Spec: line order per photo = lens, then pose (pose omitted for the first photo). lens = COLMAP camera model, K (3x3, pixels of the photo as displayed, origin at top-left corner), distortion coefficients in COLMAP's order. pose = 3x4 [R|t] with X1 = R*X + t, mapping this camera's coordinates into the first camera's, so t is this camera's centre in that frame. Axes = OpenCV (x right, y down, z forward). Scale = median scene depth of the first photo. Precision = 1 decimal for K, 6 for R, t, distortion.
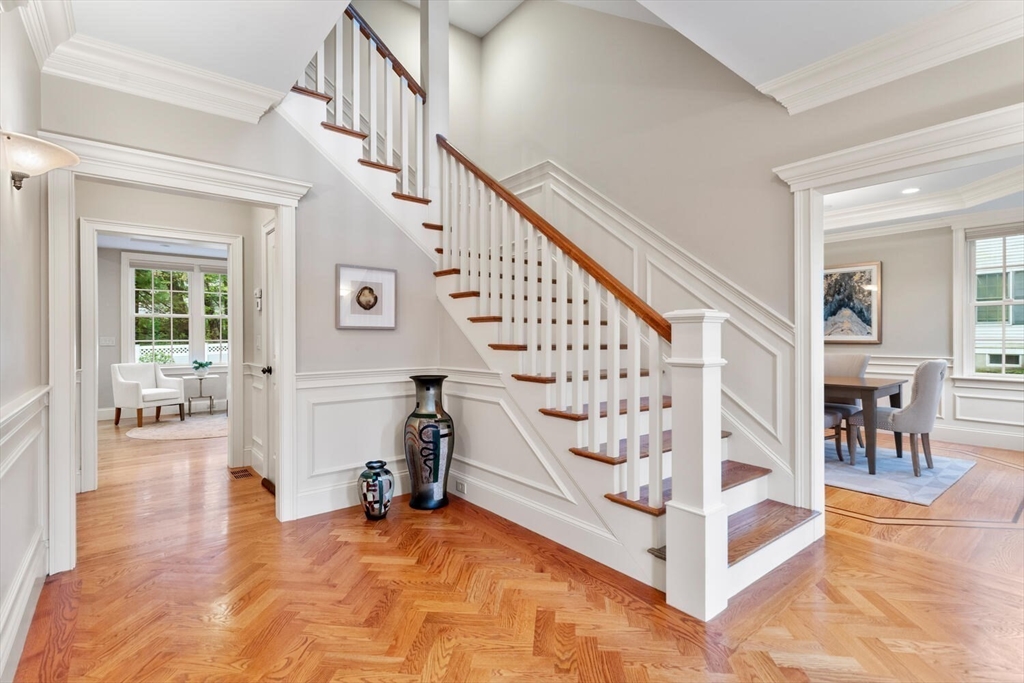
lens RADIAL K [[487.5, 0, 508.9], [0, 487.5, 339.5], [0, 0, 1]] dist [-0.000317, 0.000038]
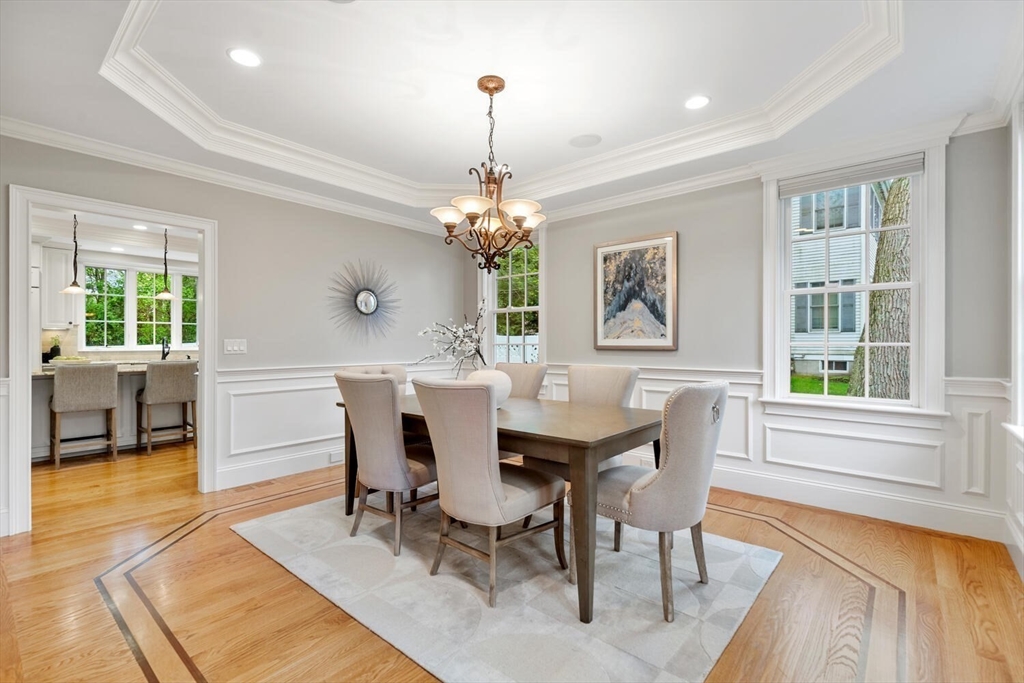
lens RADIAL K [[464.7, 0, 512.5], [0, 464.7, 344.3], [0, 0, 1]] dist [0.004872, 0.000172]
pose [[0.982768, 0.003201, 0.184816, 0.403377], [-0.002589, 0.999990, -0.003551, 0.002958], [-0.184826, 0.003012, 0.982767, 0.384778]]
